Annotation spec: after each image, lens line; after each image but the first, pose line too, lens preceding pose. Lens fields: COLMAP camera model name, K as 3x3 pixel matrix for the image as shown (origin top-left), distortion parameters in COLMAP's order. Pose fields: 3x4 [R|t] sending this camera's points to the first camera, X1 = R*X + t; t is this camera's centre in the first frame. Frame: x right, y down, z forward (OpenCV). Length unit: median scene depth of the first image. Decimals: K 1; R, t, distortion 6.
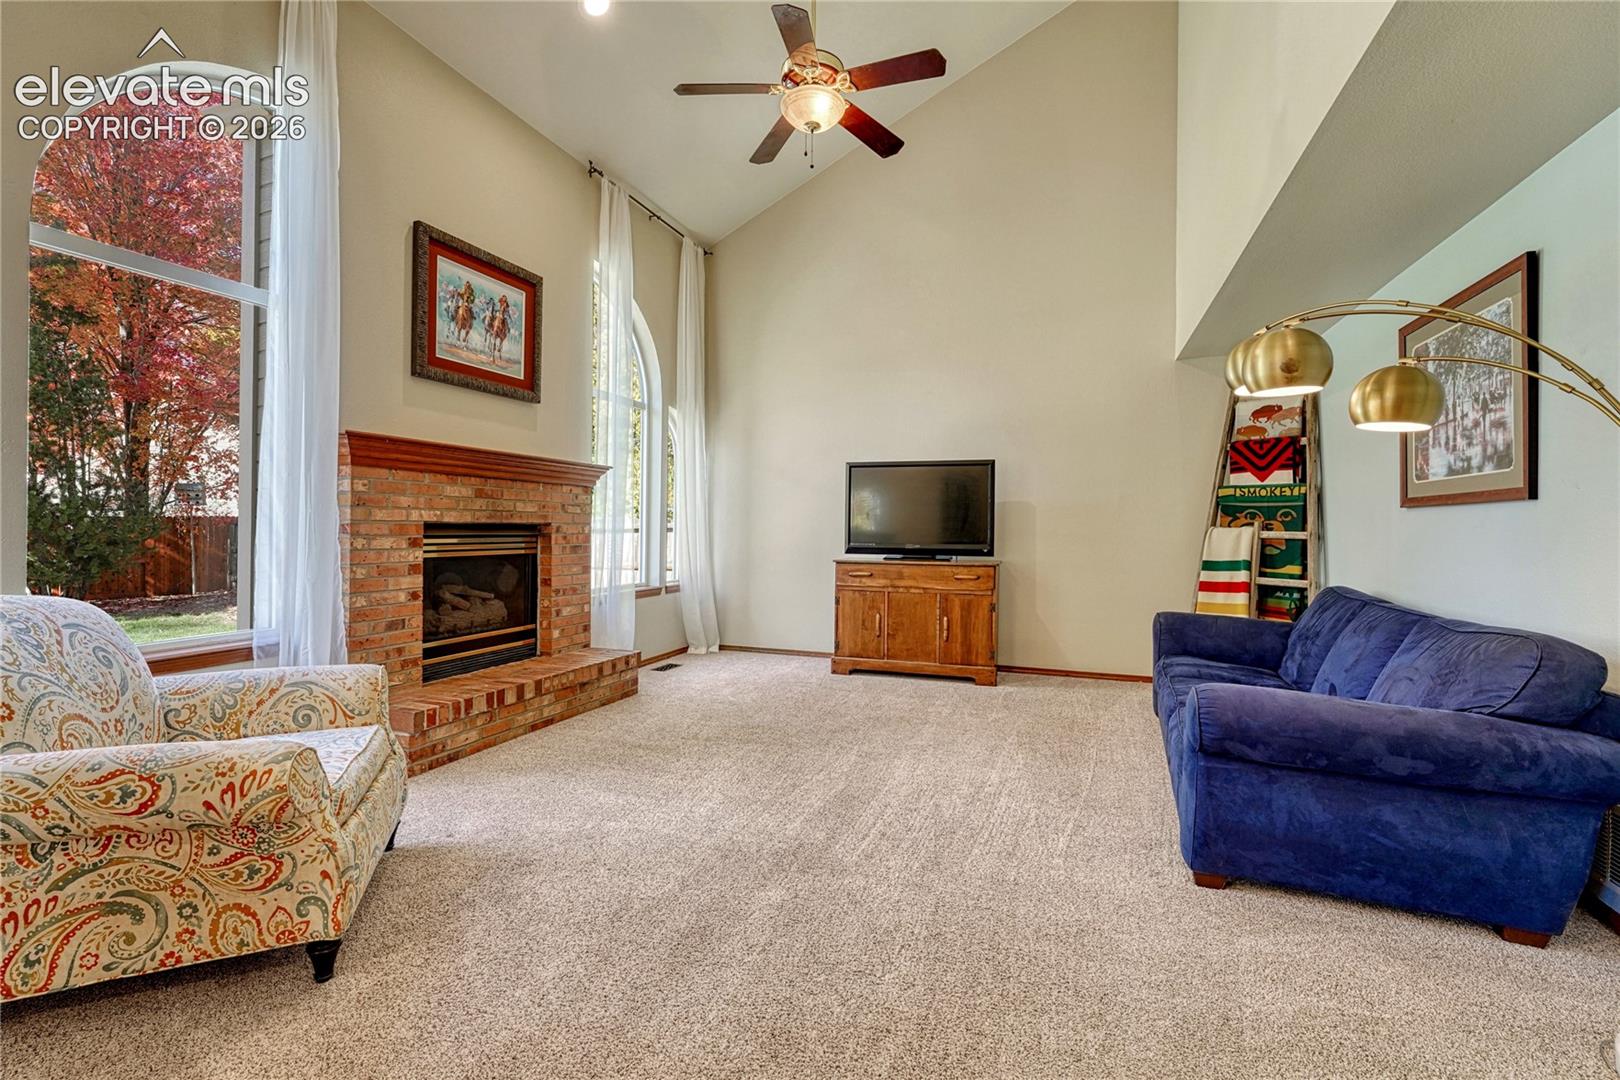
lens RADIAL K [[686.5, 0, 815.1], [0, 686.5, 528.4], [0, 0, 1]] dist [-0.008651, -0.000339]
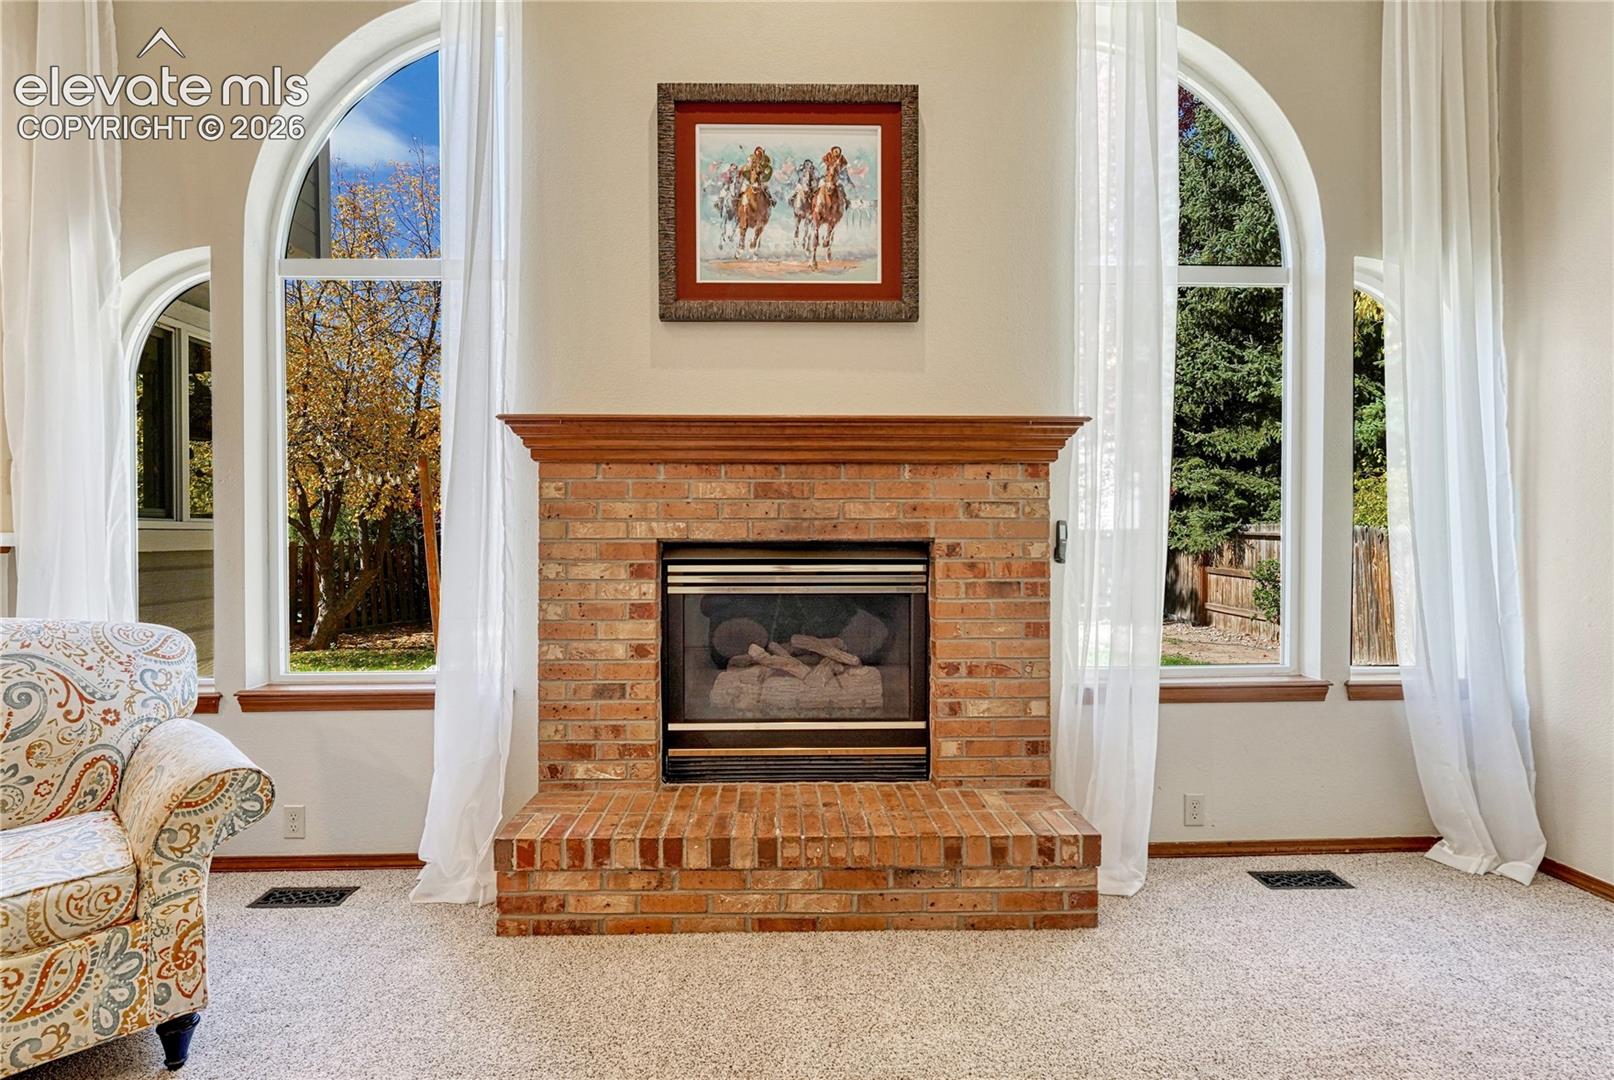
lens RADIAL K [[771.4, 0, 797.2], [0, 771.4, 546.0], [0, 0, 1]] dist [-0.004186, -0.000454]
pose [[0.376083, 0.000627, -0.926586, 0.146572], [0.003167, 0.999993, 0.001963, -0.004044], [0.926581, -0.003672, 0.376078, 0.766644]]
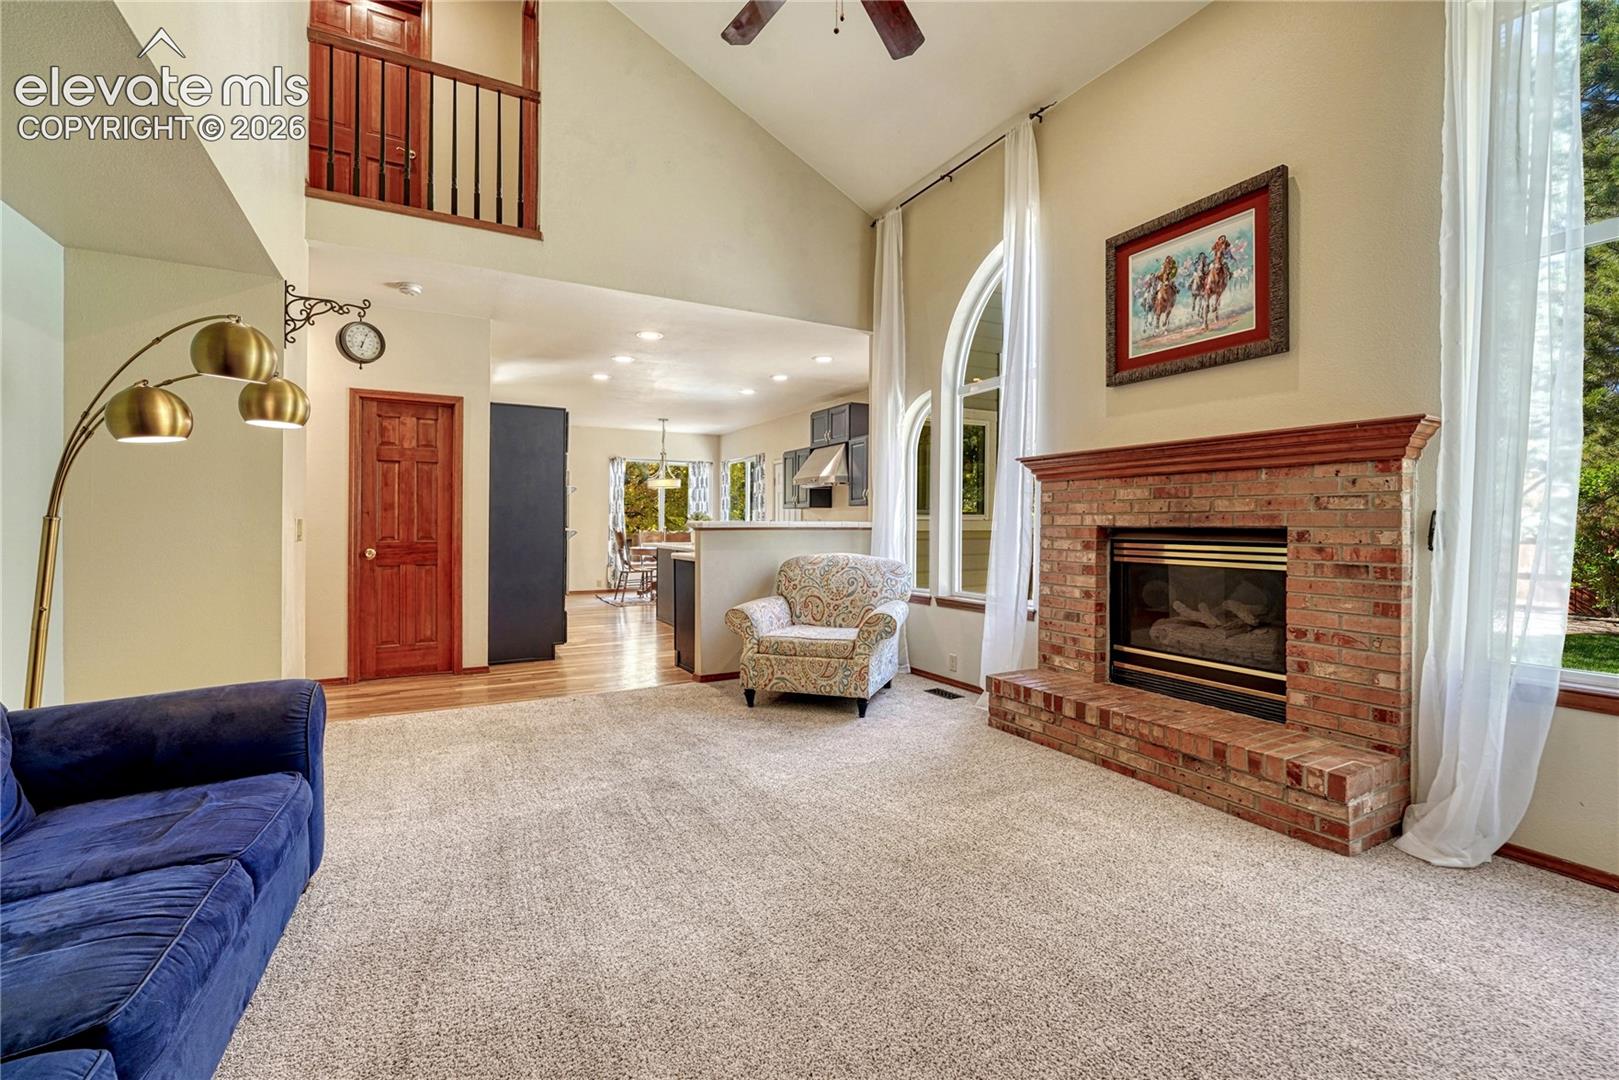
lens RADIAL K [[686.1, 0, 824.3], [0, 686.1, 532.4], [0, 0, 1]] dist [-0.008651, -0.000339]
pose [[-0.636396, -0.004199, -0.771351, 0.460379], [-0.012909, 0.999903, 0.005207, -0.000168], [0.771255, 0.013271, -0.636388, 1.219257]]
